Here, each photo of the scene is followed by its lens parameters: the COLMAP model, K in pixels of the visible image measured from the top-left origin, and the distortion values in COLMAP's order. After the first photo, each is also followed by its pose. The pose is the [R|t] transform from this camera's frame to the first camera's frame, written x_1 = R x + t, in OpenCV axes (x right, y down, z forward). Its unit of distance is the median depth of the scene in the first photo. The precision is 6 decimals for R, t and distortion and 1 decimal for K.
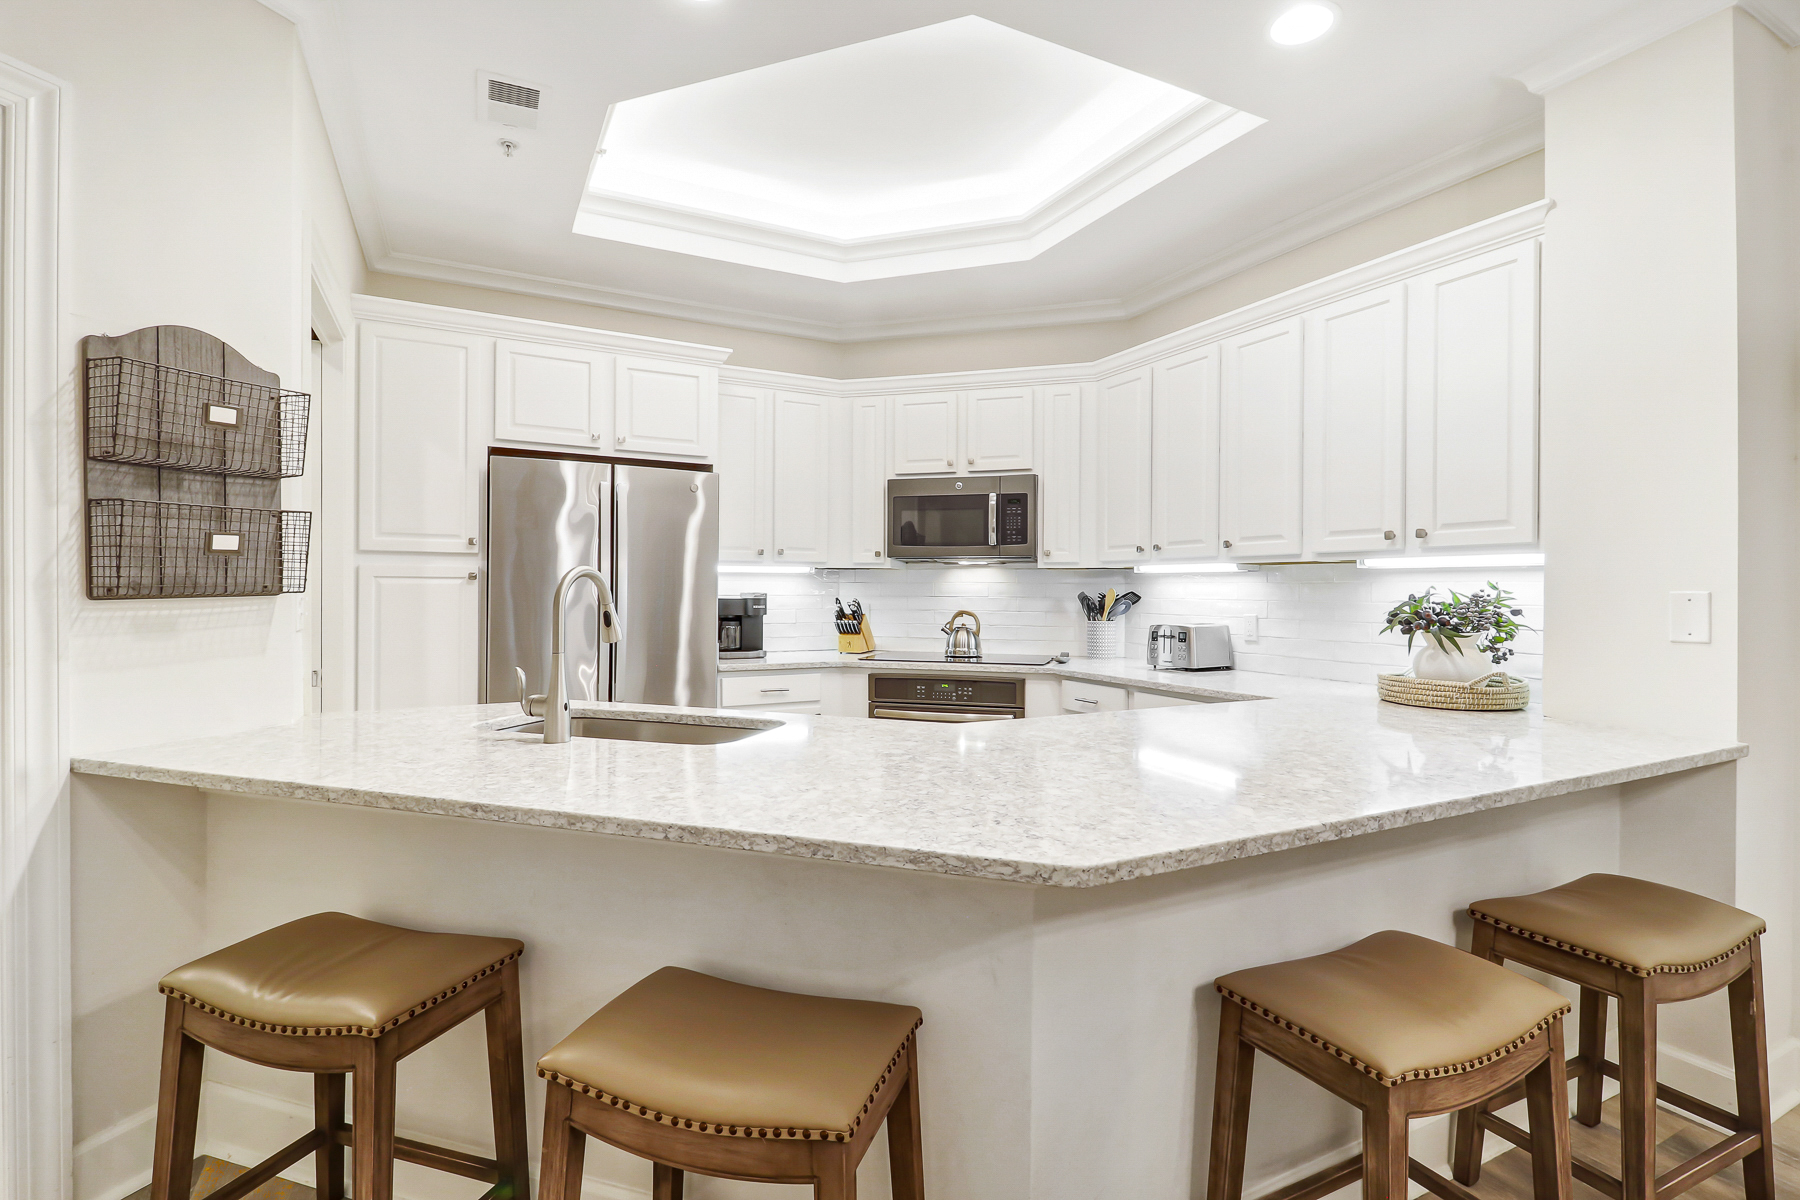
lens RADIAL K [[855.8, 0, 921.4], [0, 855.8, 586.2], [0, 0, 1]] dist [0.022341, -0.013939]
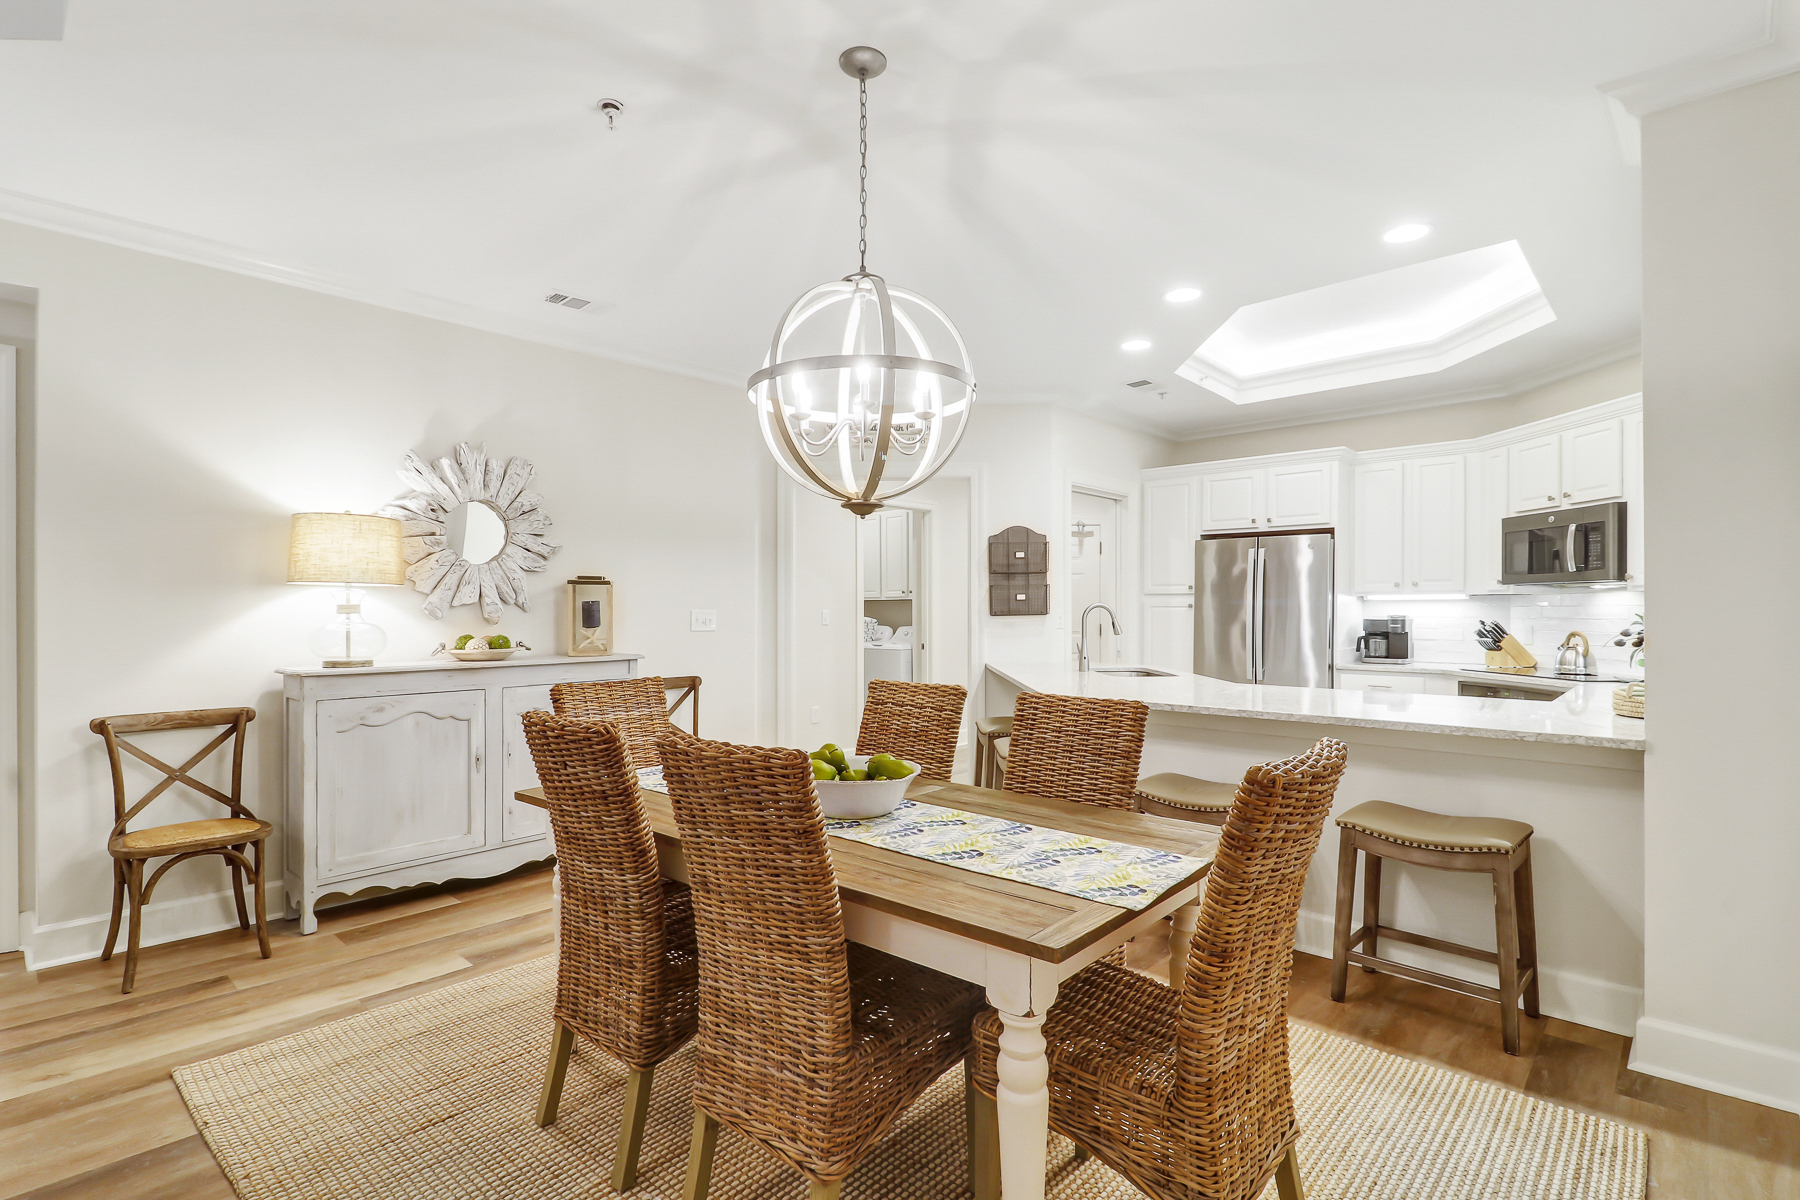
lens RADIAL K [[855.8, 0, 906.4], [0, 855.8, 606.2], [0, 0, 1]] dist [0.022341, -0.013939]
pose [[0.329204, -0.008328, -0.944222, 0.927836], [0.004513, 0.999964, -0.007247, -0.000069], [0.944248, -0.001876, 0.329229, -0.174058]]
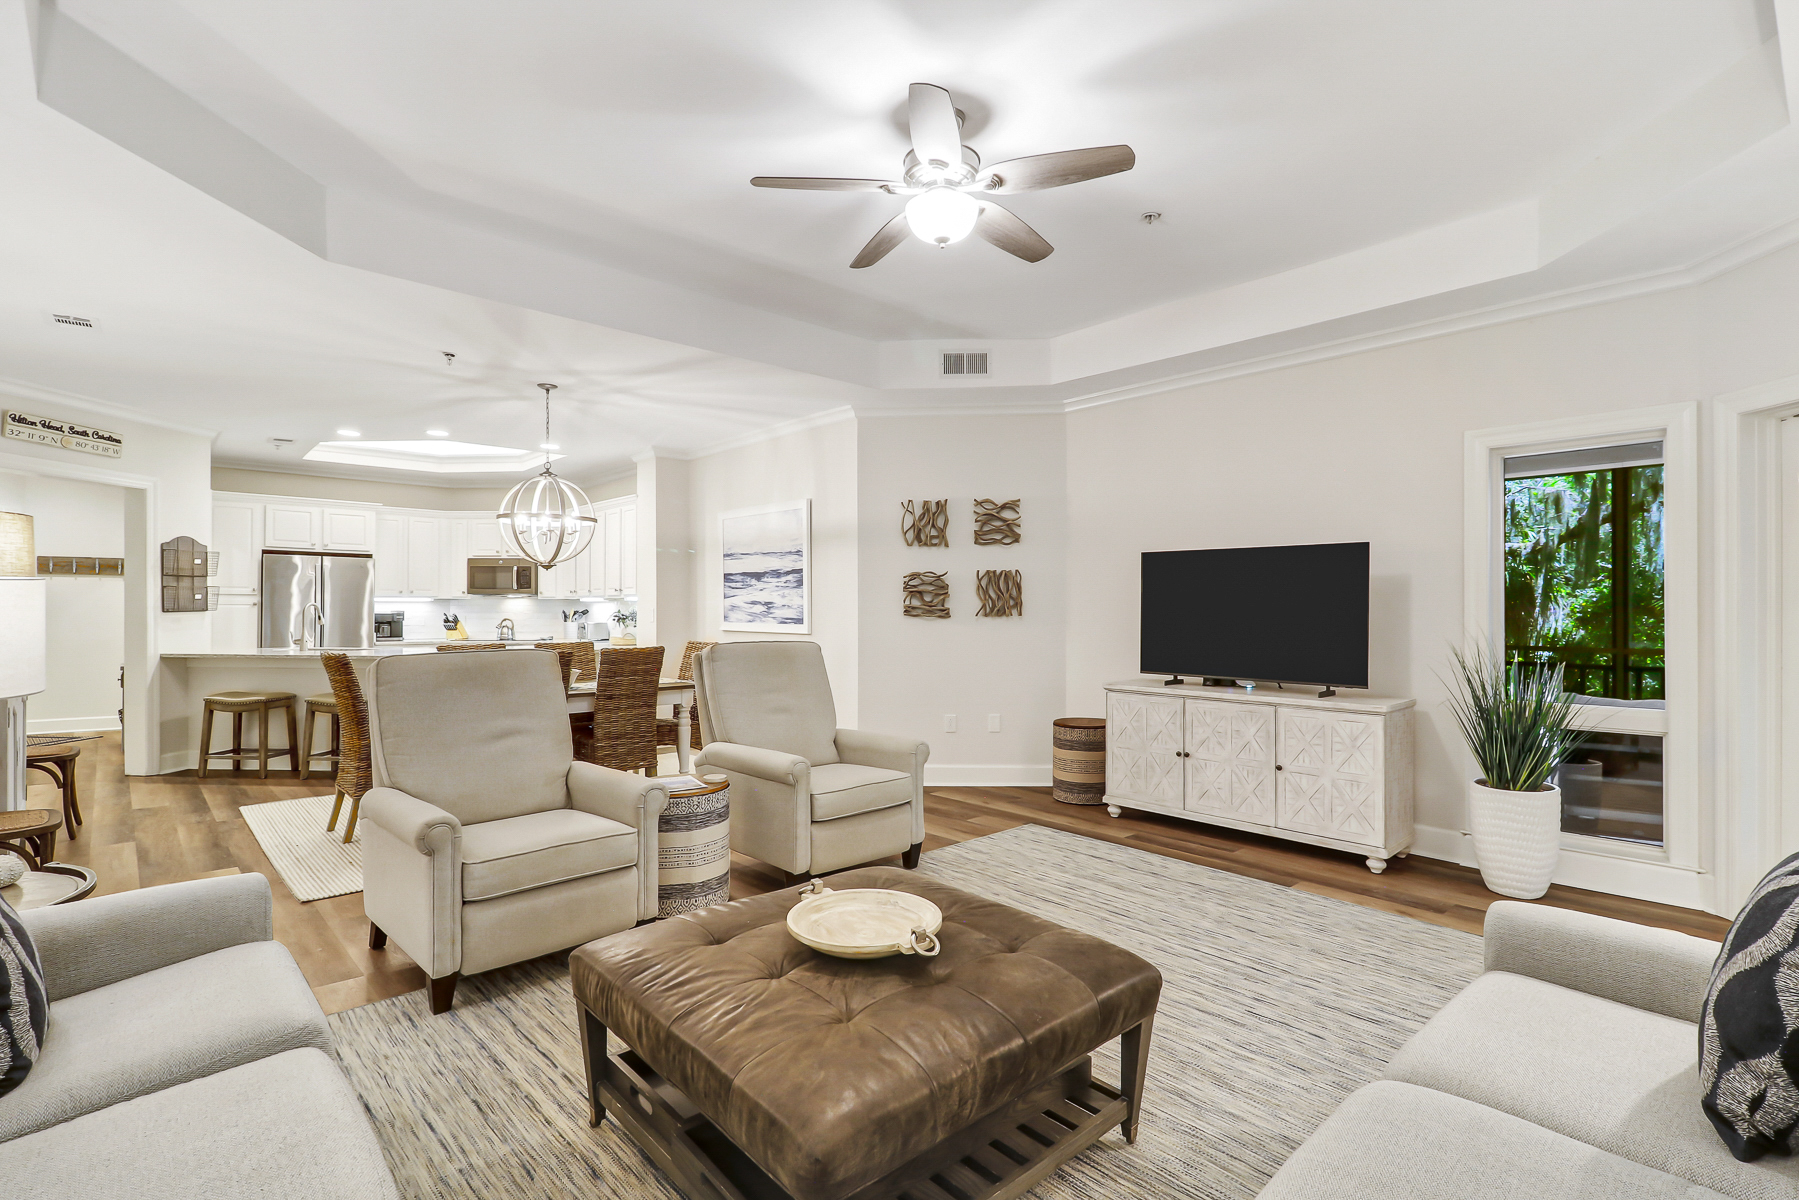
lens RADIAL K [[855.3, 0, 923.0], [0, 855.3, 603.0], [0, 0, 1]] dist [0.022341, -0.013939]
pose [[0.966551, -0.002709, 0.256460, 0.605738], [0.003267, 0.999993, -0.001751, -0.003411], [-0.256454, 0.002530, 0.966553, -1.646602]]
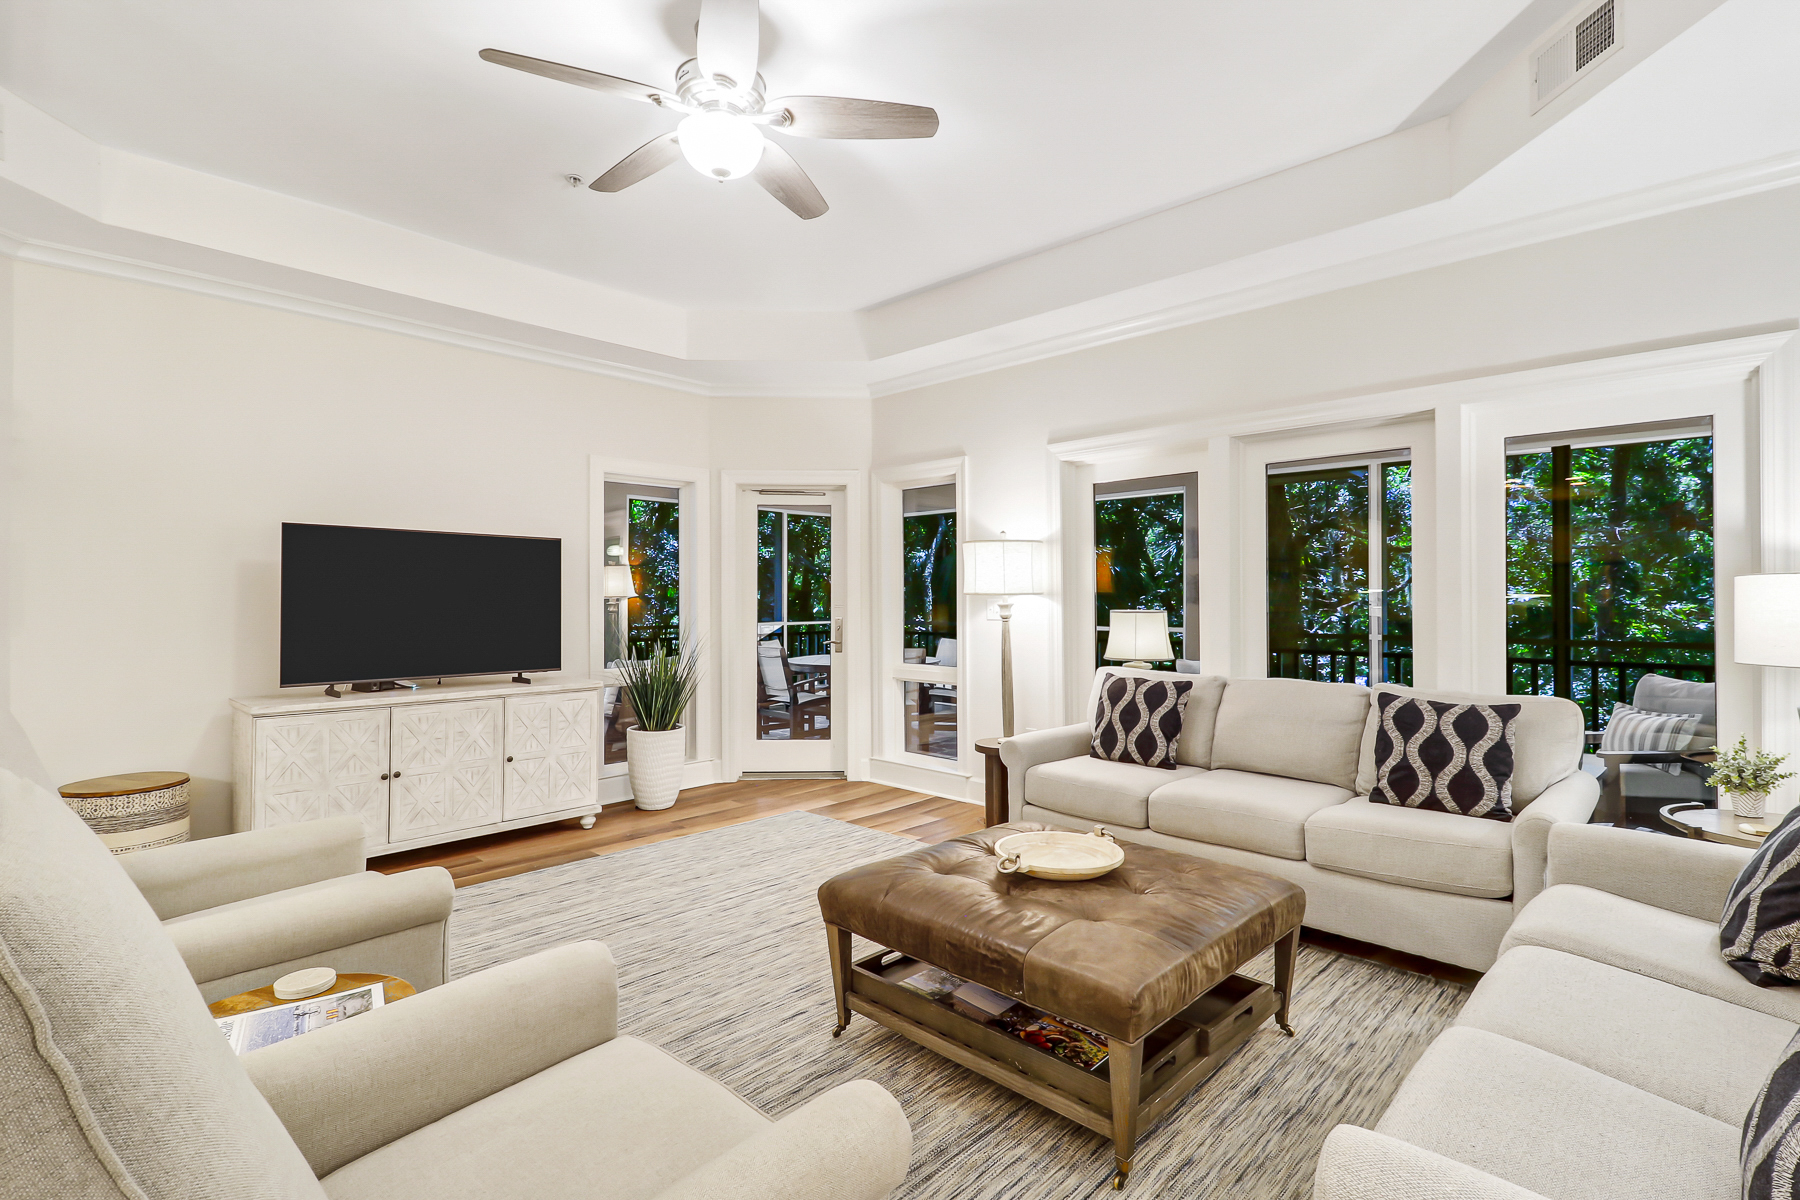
lens RADIAL K [[855.8, 0, 892.1], [0, 855.8, 587.6], [0, 0, 1]] dist [0.022341, -0.013939]
pose [[-0.308942, 0.006432, 0.951059, 0.098772], [-0.002481, 0.999968, -0.007569, -0.003410], [-0.951078, -0.004698, -0.308916, -0.749653]]
